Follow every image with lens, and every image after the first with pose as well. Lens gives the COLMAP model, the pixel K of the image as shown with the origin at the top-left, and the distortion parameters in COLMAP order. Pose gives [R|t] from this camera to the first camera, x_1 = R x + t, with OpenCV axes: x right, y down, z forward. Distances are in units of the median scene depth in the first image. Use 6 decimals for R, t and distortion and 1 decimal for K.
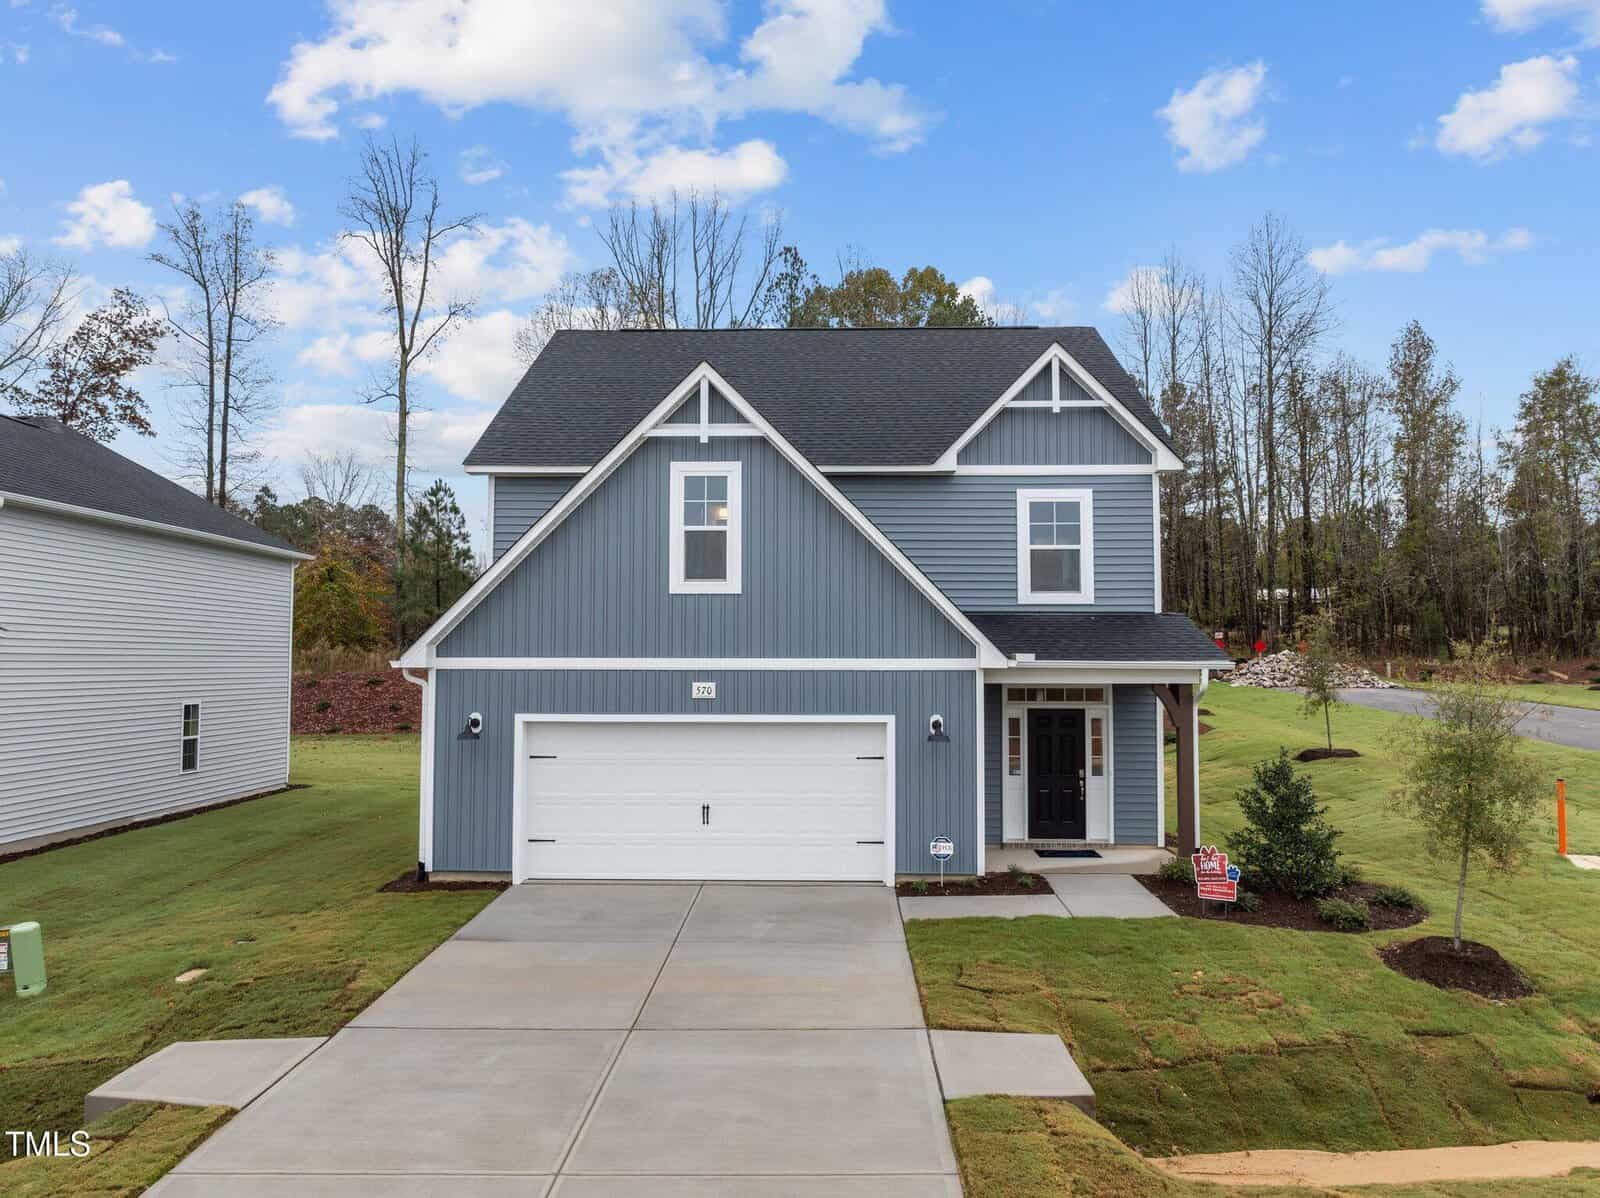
lens RADIAL K [[1132.0, 0, 798.9], [0, 1132.0, 627.1], [0, 0, 1]] dist [-0.030982, -0.004343]
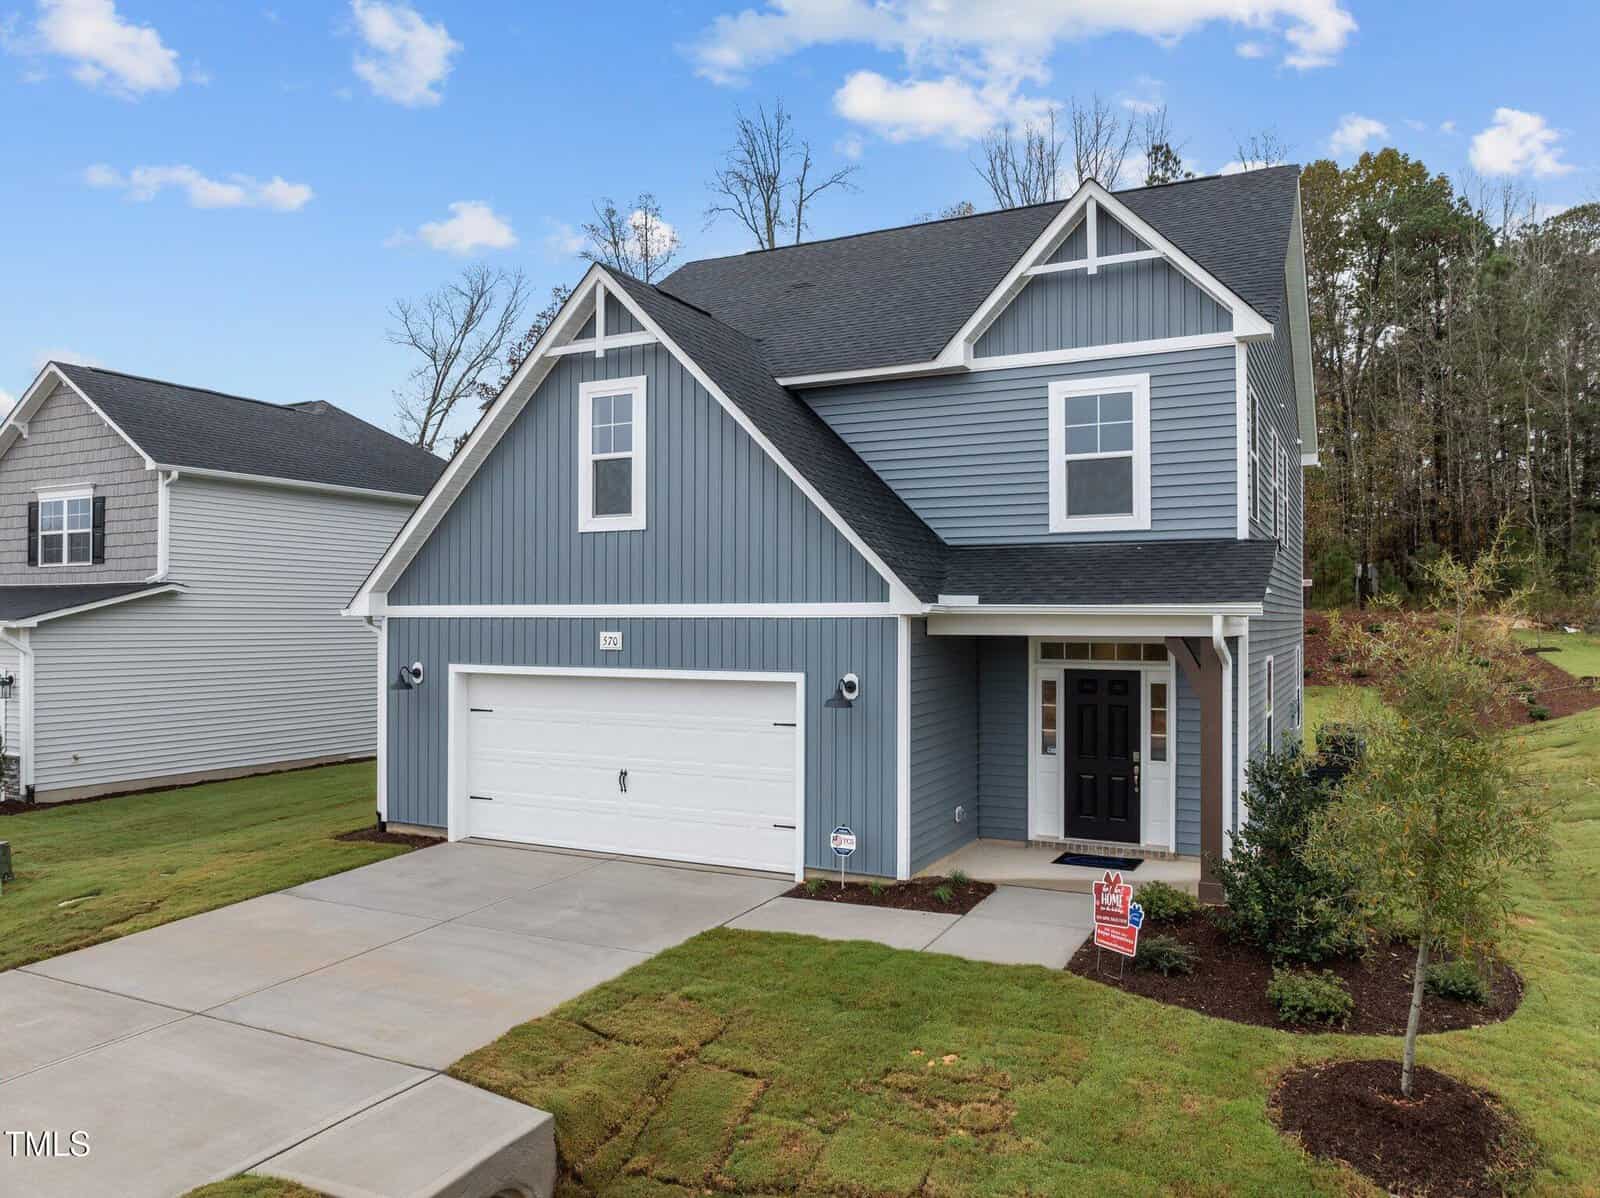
lens RADIAL K [[1132.0, 0, 798.9], [0, 1132.0, 627.1], [0, 0, 1]] dist [-0.030982, -0.004343]
pose [[0.904545, 0.001364, -0.426375, 0.421312], [0.014674, 0.999303, 0.034326, 0.017028], [0.426125, -0.037306, 0.903895, 0.265114]]
